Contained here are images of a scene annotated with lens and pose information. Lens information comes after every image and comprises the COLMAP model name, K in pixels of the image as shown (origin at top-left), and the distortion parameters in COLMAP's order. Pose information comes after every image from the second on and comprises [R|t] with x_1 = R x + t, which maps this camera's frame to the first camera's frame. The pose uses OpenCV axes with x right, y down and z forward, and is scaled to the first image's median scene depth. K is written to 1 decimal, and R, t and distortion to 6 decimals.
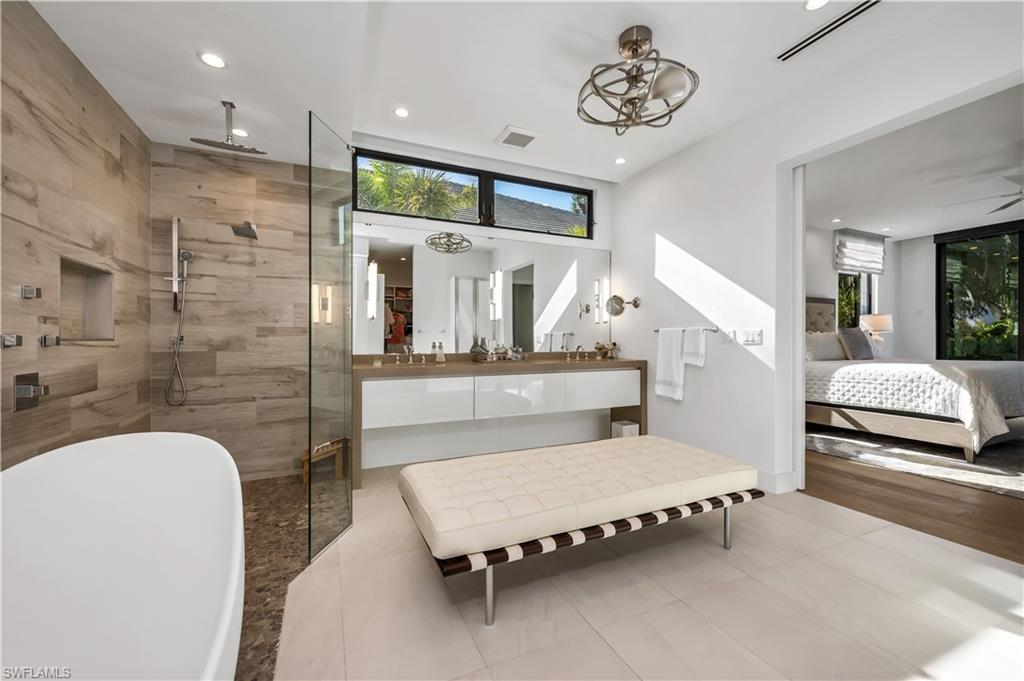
lens RADIAL K [[411.4, 0, 507.2], [0, 411.4, 339.9], [0, 0, 1]] dist [-0.003130, -0.000804]
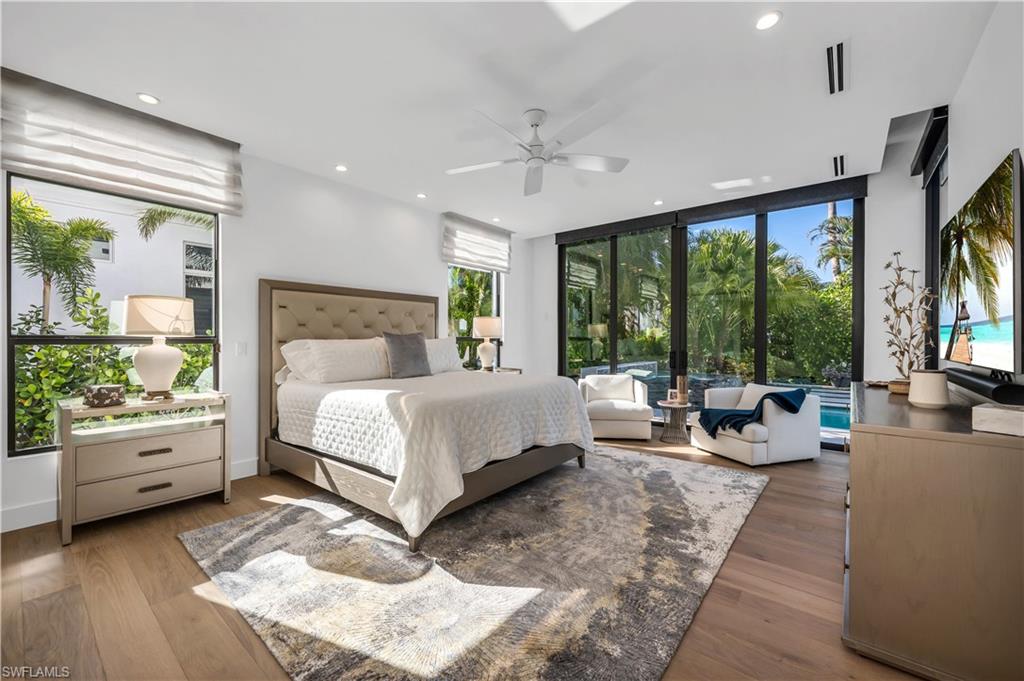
lens RADIAL K [[411.4, 0, 508.8], [0, 411.4, 338.7], [0, 0, 1]] dist [-0.003130, -0.000804]
pose [[0.893627, -0.003432, 0.448797, 0.532336], [0.004698, 0.999988, -0.001707, -0.014383], [-0.448786, 0.003634, 0.893632, 0.198601]]
